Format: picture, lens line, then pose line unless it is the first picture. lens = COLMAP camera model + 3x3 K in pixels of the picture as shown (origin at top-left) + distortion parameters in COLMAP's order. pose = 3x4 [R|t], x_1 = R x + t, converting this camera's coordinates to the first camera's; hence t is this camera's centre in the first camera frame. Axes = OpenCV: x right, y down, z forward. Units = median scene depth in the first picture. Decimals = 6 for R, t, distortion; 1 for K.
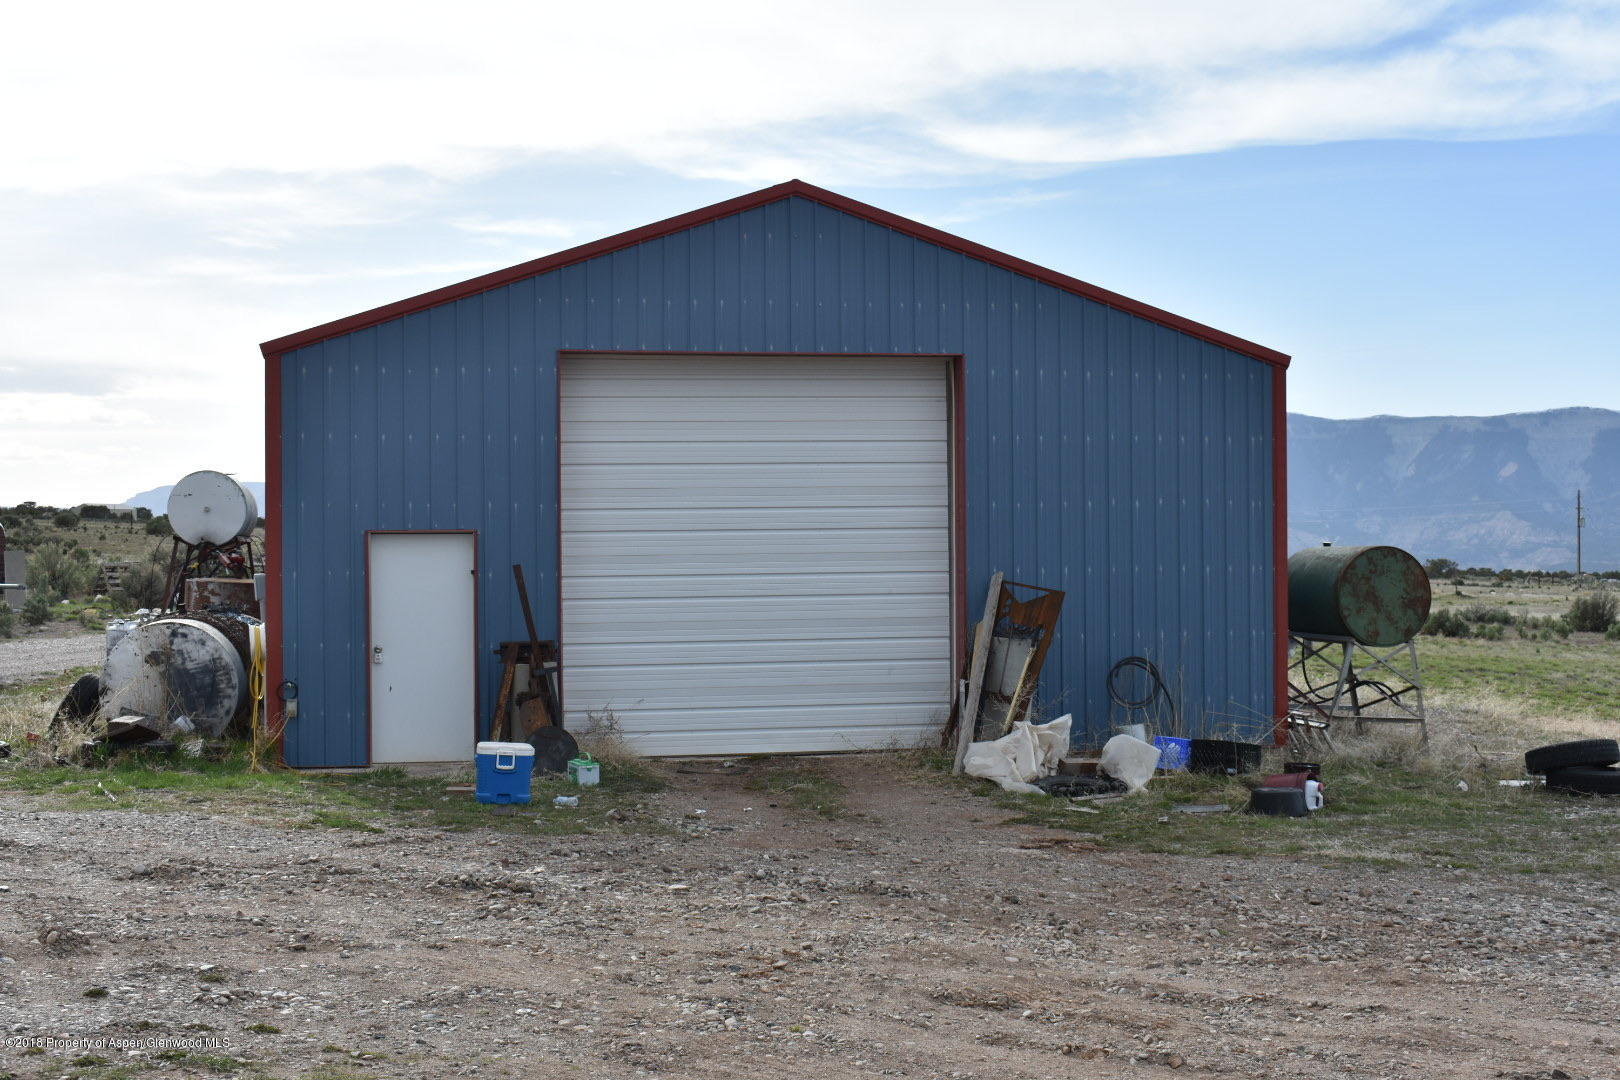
lens RADIAL K [[2078.0, 0, 809.3], [0, 2078.0, 540.1], [0, 0, 1]] dist [-0.017302, 0.000000]
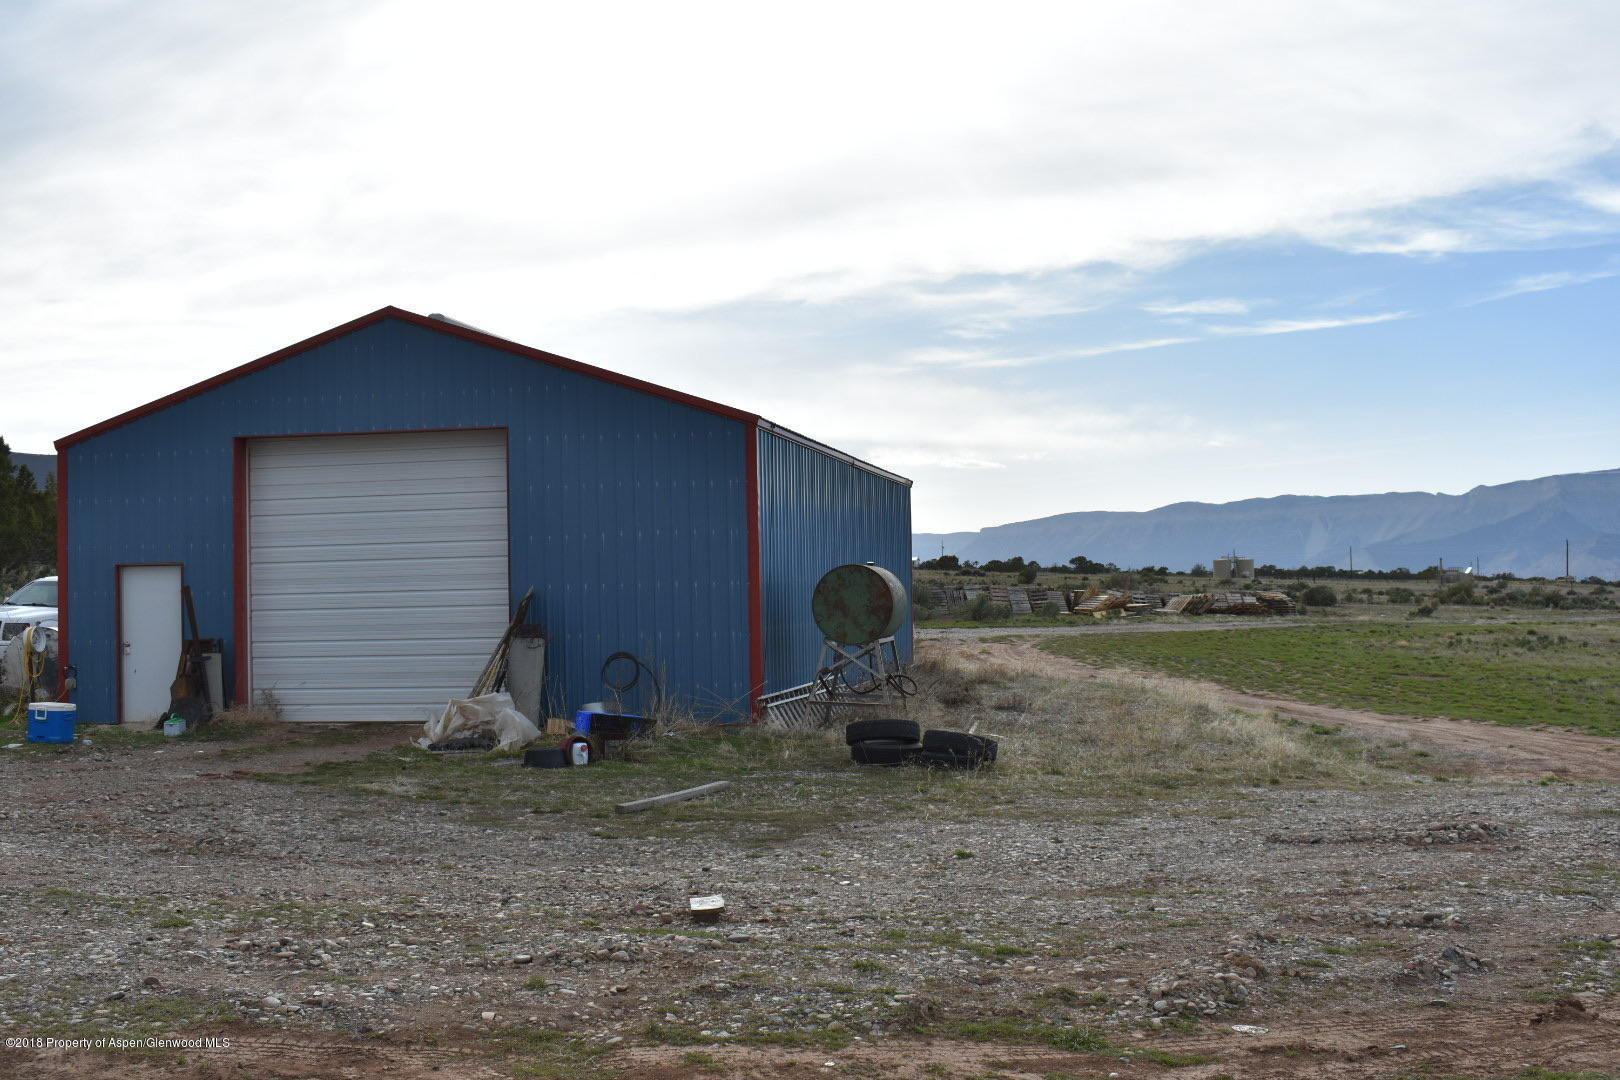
lens RADIAL K [[1786.8, 0, 810.6], [0, 1786.8, 542.1], [0, 0, 1]] dist [-0.047511, 0.000000]
pose [[0.935752, -0.020585, -0.352058, 0.631571], [0.013236, 0.999642, -0.023268, 0.014146], [0.352411, 0.017113, 0.935689, -0.007749]]
